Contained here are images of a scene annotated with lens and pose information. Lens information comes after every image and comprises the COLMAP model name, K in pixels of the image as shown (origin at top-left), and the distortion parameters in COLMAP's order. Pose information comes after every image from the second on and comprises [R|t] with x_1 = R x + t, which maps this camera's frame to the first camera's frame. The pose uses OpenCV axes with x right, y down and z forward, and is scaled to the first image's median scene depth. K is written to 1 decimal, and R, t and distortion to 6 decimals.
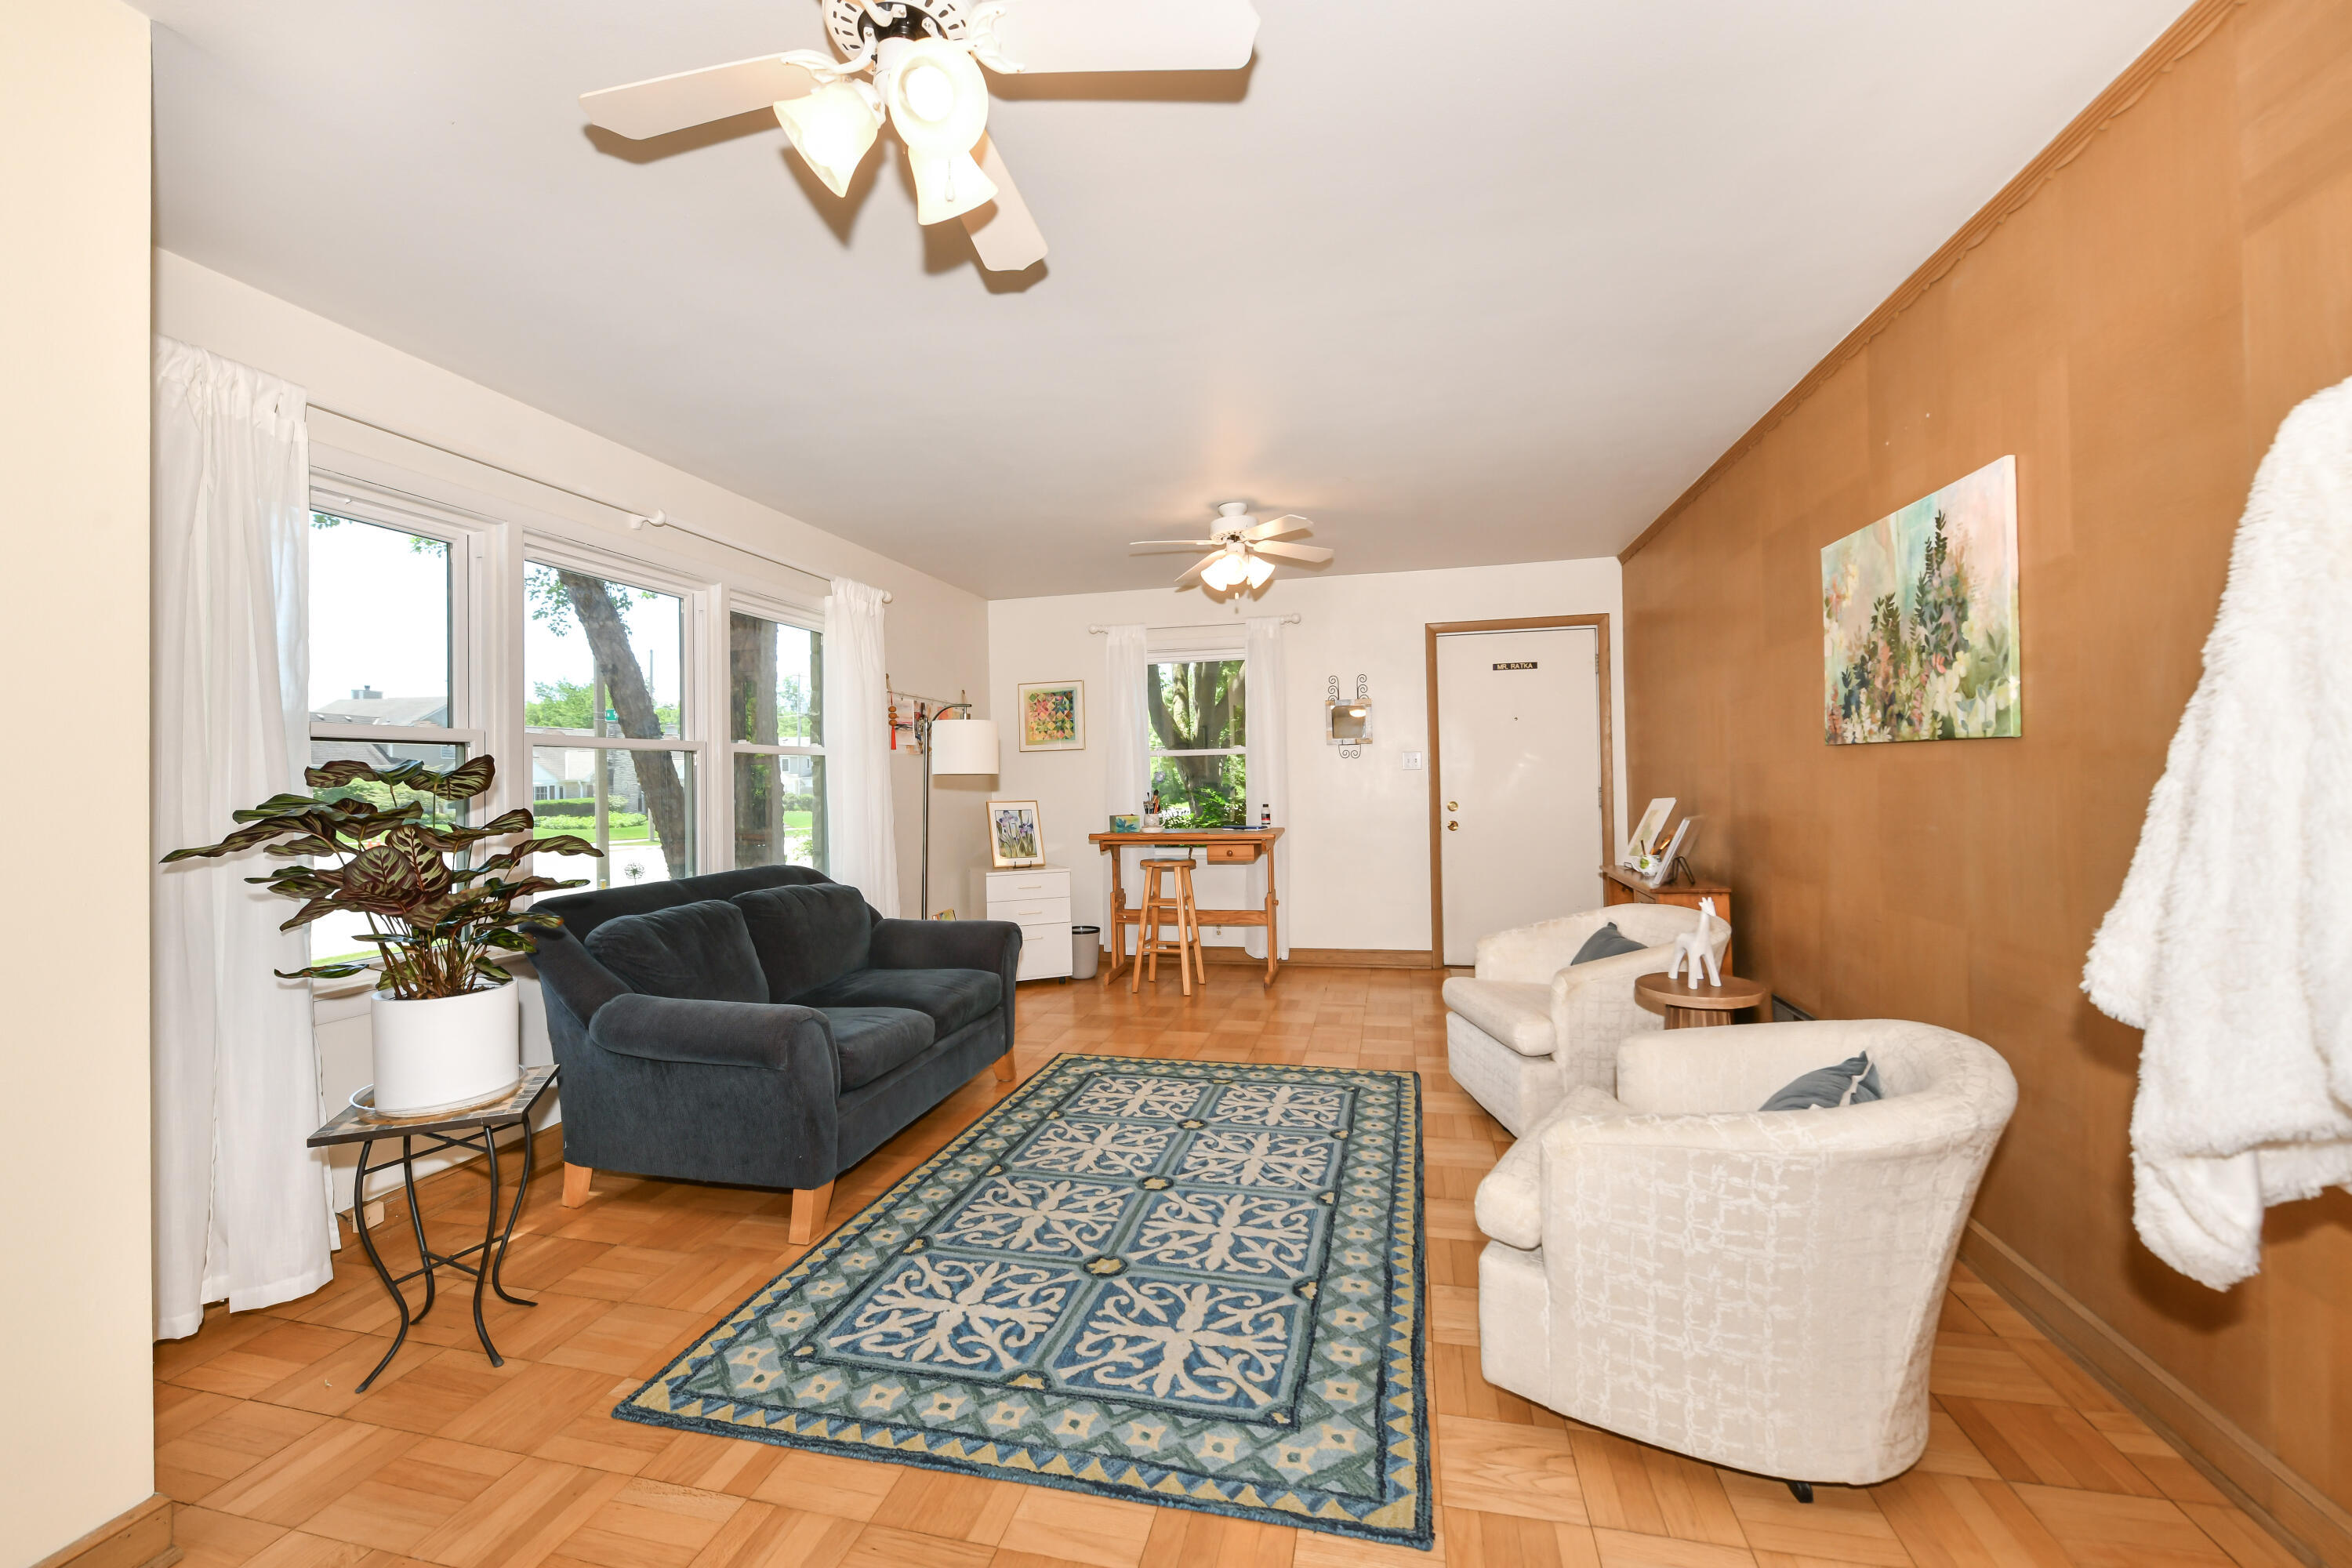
lens RADIAL K [[946.1, 0, 1159.5], [0, 946.1, 774.8], [0, 0, 1]] dist [0.000116, 0.000042]
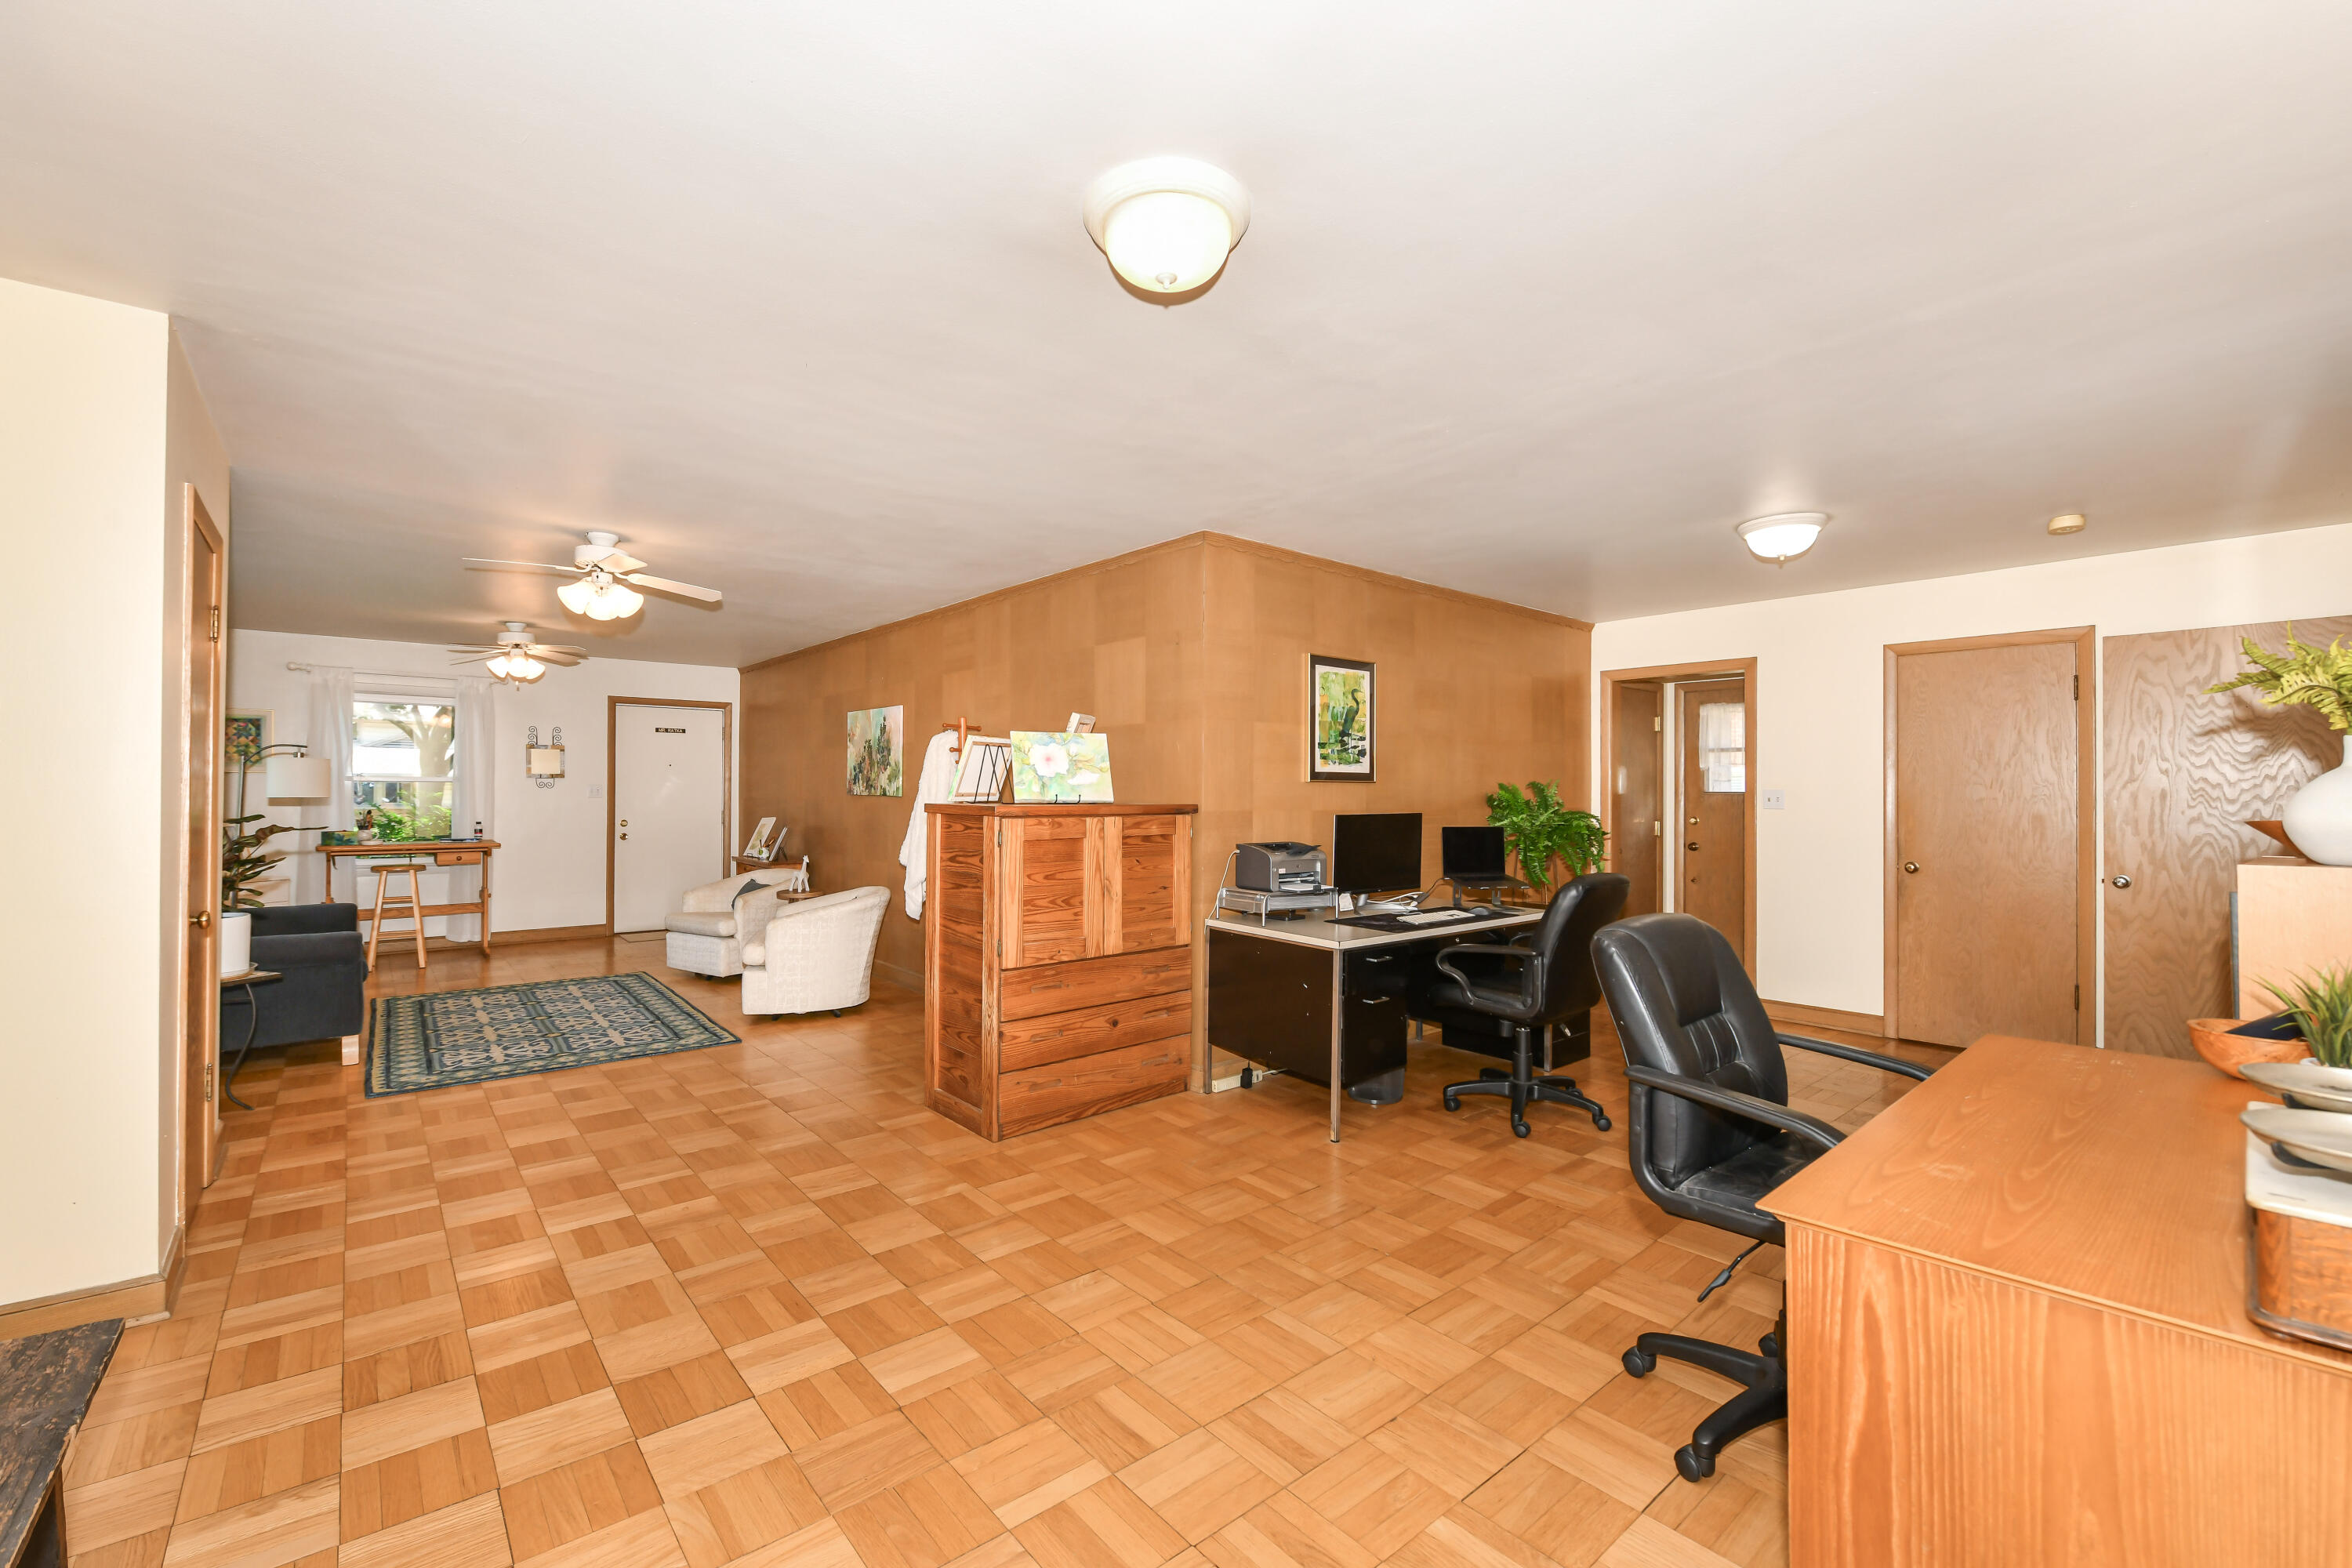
lens RADIAL K [[1005.4, 0, 1165.1], [0, 1005.4, 782.1], [0, 0, 1]] dist [-0.000802, -0.000177]
pose [[0.600834, 0.029423, 0.798832, -0.581176], [-0.019043, 0.999566, -0.022493, -0.014494], [-0.799147, -0.001697, 0.601134, -0.806343]]
